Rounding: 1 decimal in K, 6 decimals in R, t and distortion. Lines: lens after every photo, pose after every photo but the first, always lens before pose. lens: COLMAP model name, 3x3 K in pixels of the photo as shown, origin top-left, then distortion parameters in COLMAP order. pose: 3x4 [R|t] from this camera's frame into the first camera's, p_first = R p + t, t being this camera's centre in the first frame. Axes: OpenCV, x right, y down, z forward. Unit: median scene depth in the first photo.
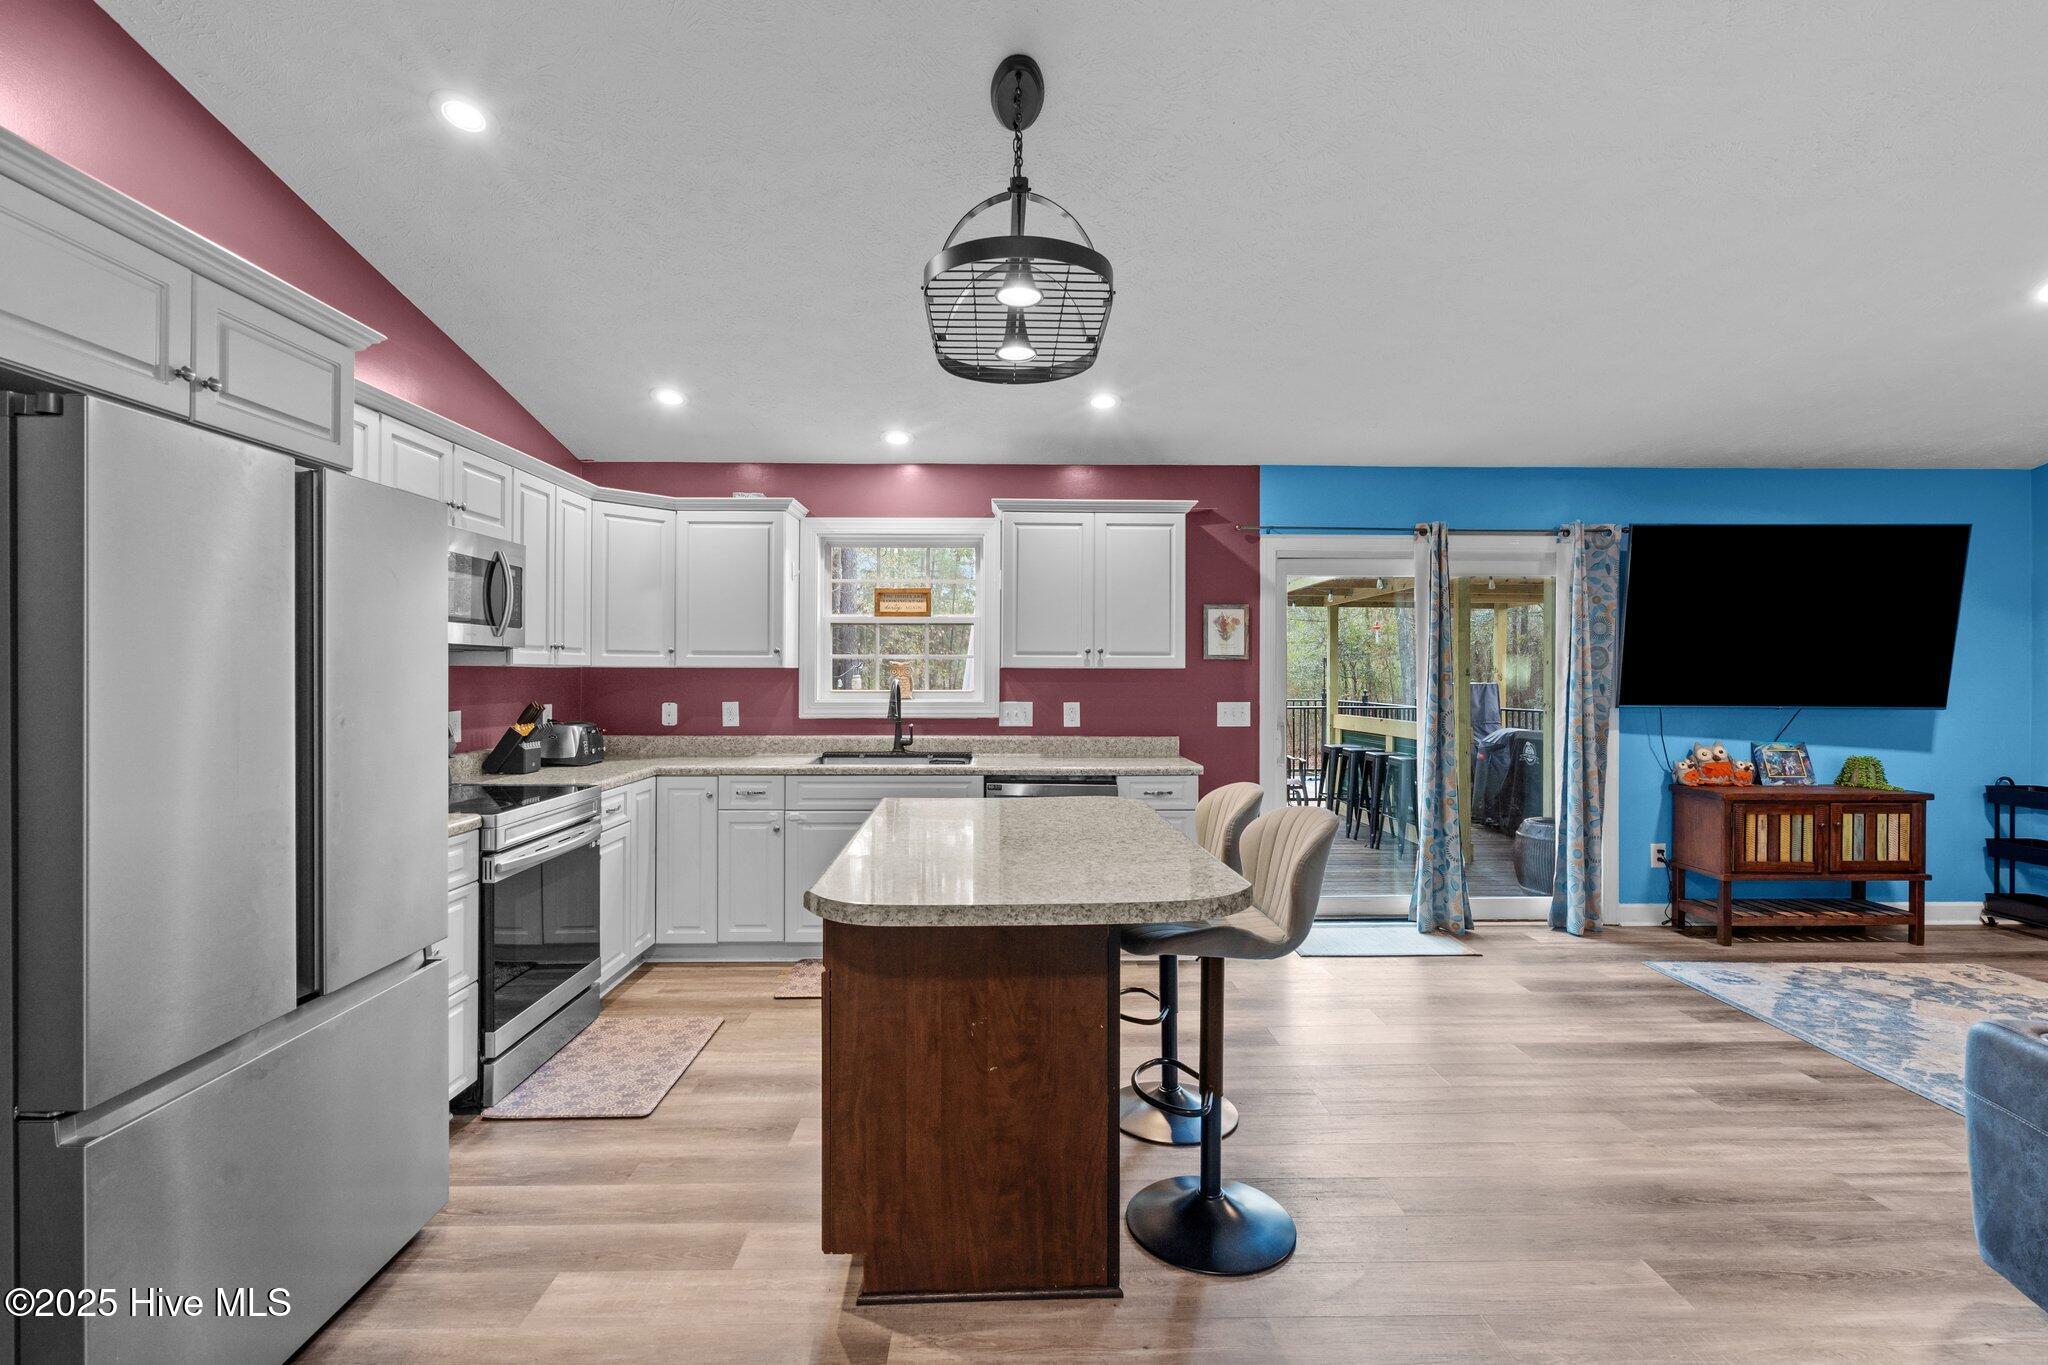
lens RADIAL K [[933.0, 0, 1021.2], [0, 933.0, 672.4], [0, 0, 1]] dist [-0.001309, 0.000220]
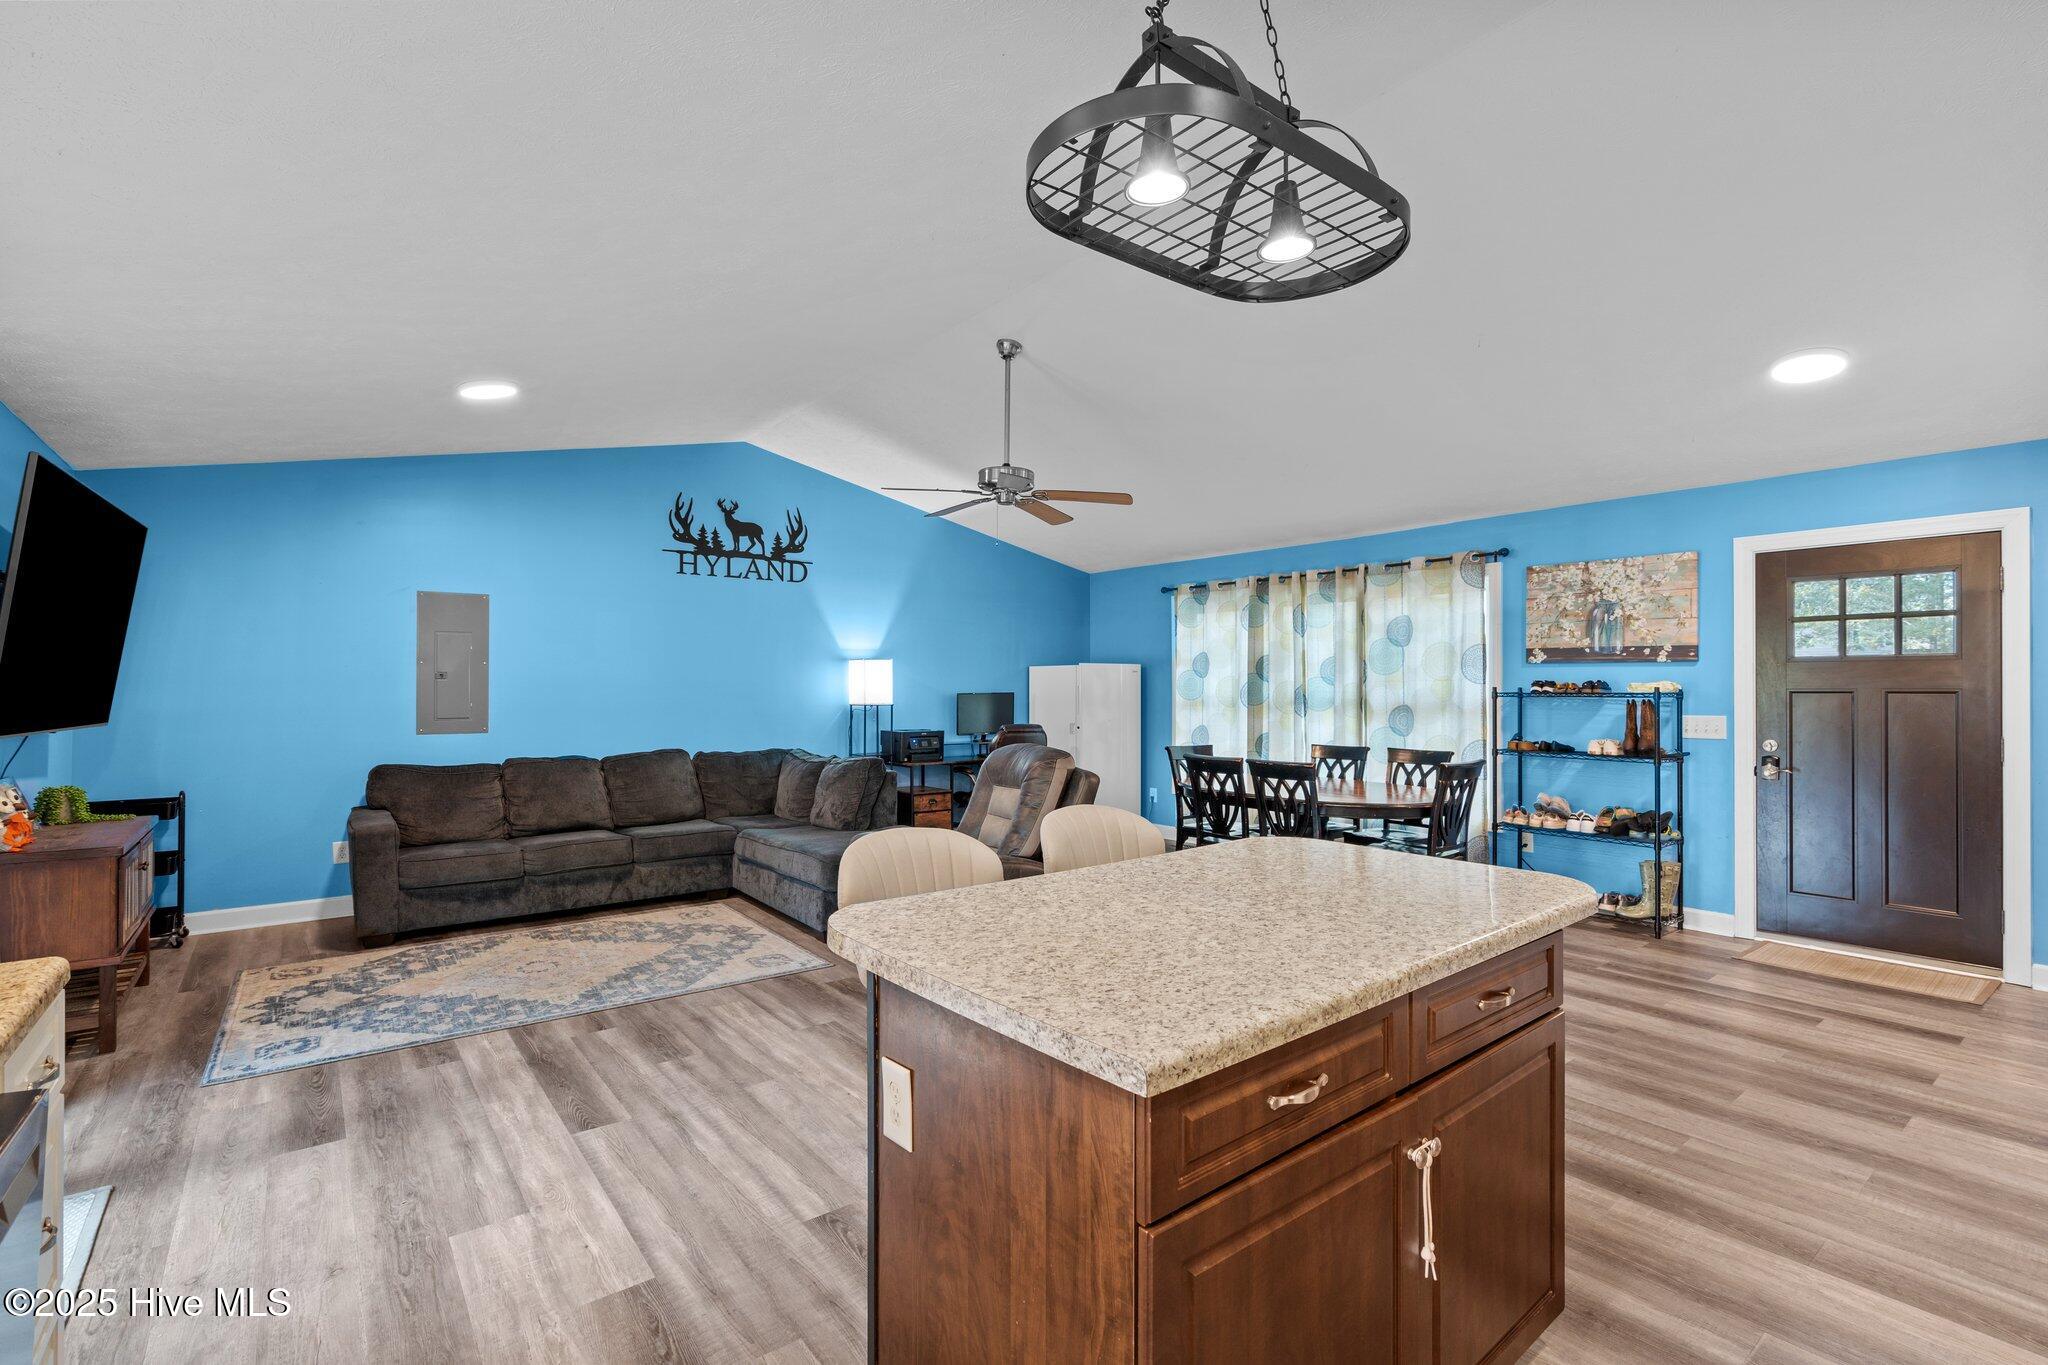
lens RADIAL K [[928.4, 0, 1024.0], [0, 928.4, 682.5], [0, 0, 1]] dist [0.000853, 0.000256]
pose [[-0.606168, 0.001382, 0.795336, -0.289369], [-0.004974, 0.999972, -0.005528, 0.001295], [-0.795321, -0.007306, -0.606144, 0.932343]]
